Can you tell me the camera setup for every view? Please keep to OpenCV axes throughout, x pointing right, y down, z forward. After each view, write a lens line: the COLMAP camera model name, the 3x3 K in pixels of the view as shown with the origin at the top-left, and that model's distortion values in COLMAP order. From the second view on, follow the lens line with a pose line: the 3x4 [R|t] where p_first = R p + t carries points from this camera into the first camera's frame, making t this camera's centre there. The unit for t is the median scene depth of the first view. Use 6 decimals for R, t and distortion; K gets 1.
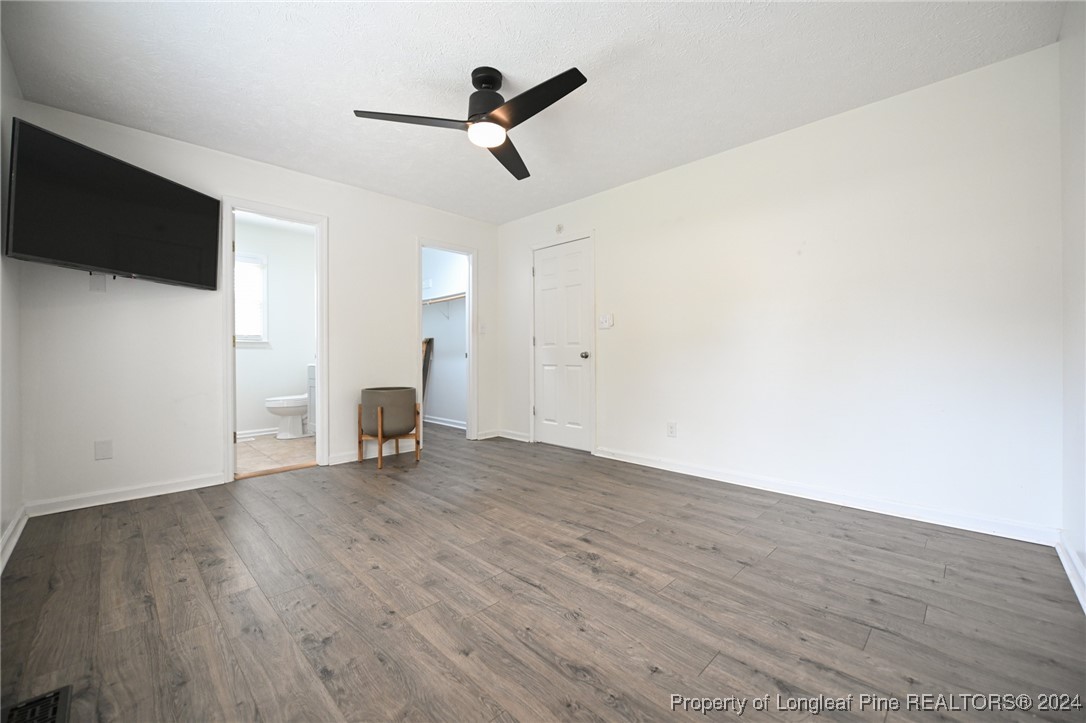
lens RADIAL K [[433.7, 0, 539.8], [0, 433.7, 362.5], [0, 0, 1]] dist [-0.027051, -0.000085]
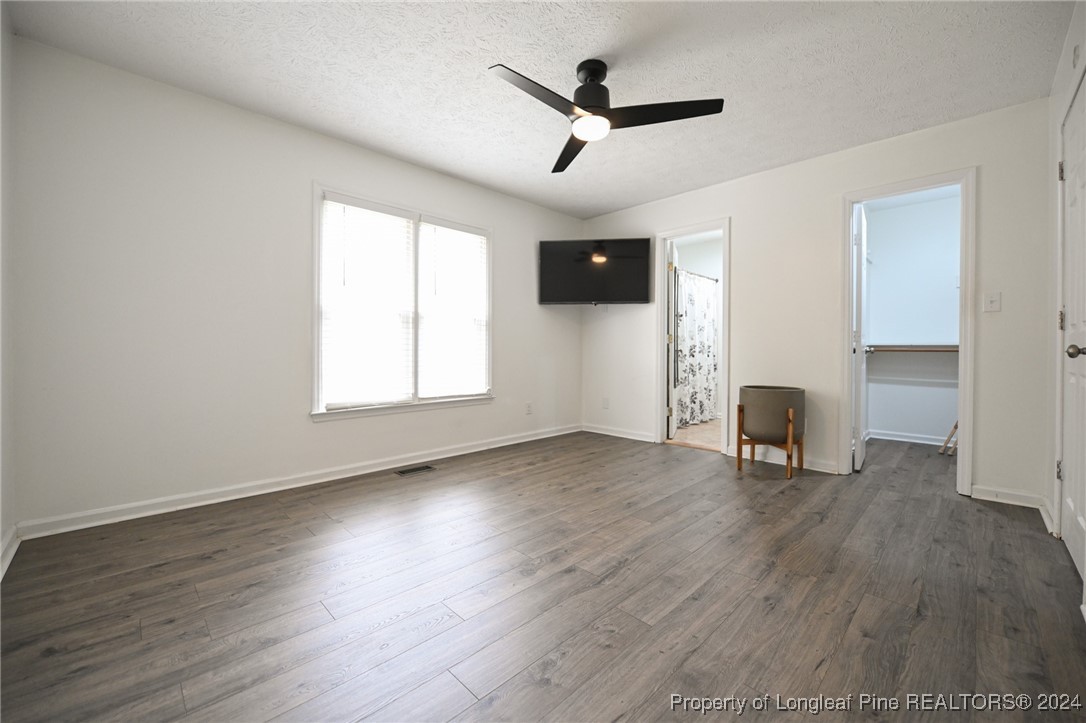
lens RADIAL K [[430.4, 0, 543.6], [0, 430.4, 355.6], [0, 0, 1]] dist [-0.008347, -0.000614]
pose [[-0.008703, 0.016246, -0.999830, 0.869547], [-0.019686, 0.999671, 0.016414, -0.016851], [0.999768, 0.019825, -0.008380, 0.880777]]
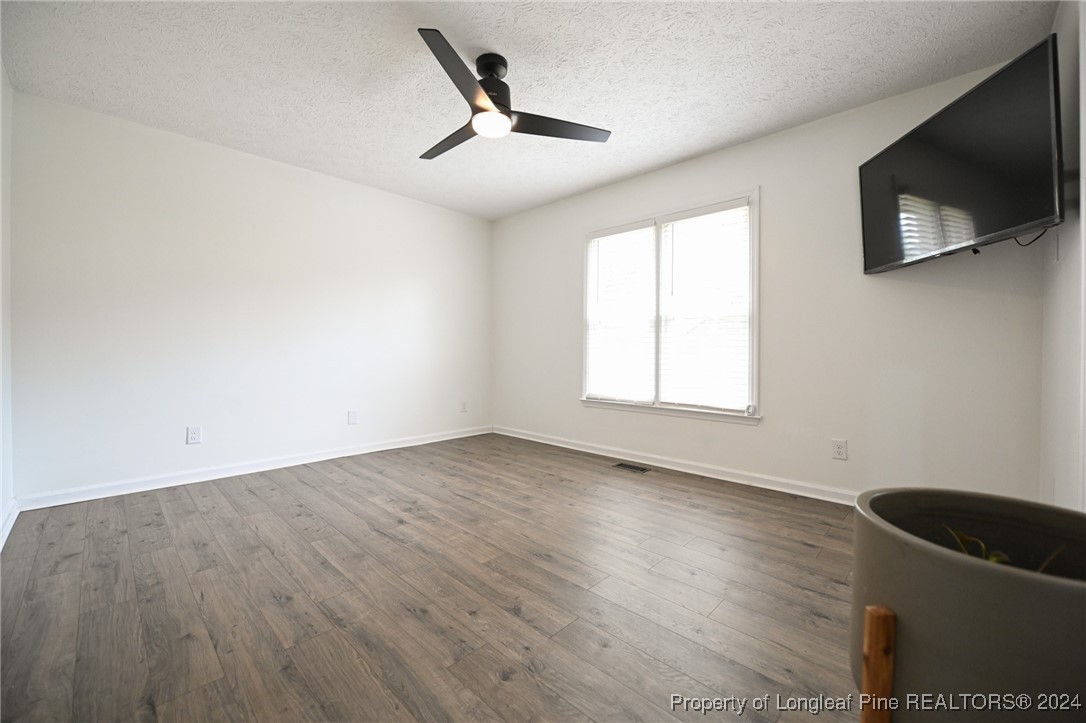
lens RADIAL K [[430.4, 0, 543.6], [0, 430.4, 355.6], [0, 0, 1]] dist [-0.008347, -0.000614]
pose [[-0.999762, -0.000390, -0.021800, -0.214255], [-0.001003, 0.999604, 0.028113, -0.037051], [0.021780, 0.028128, -0.999367, 1.935973]]
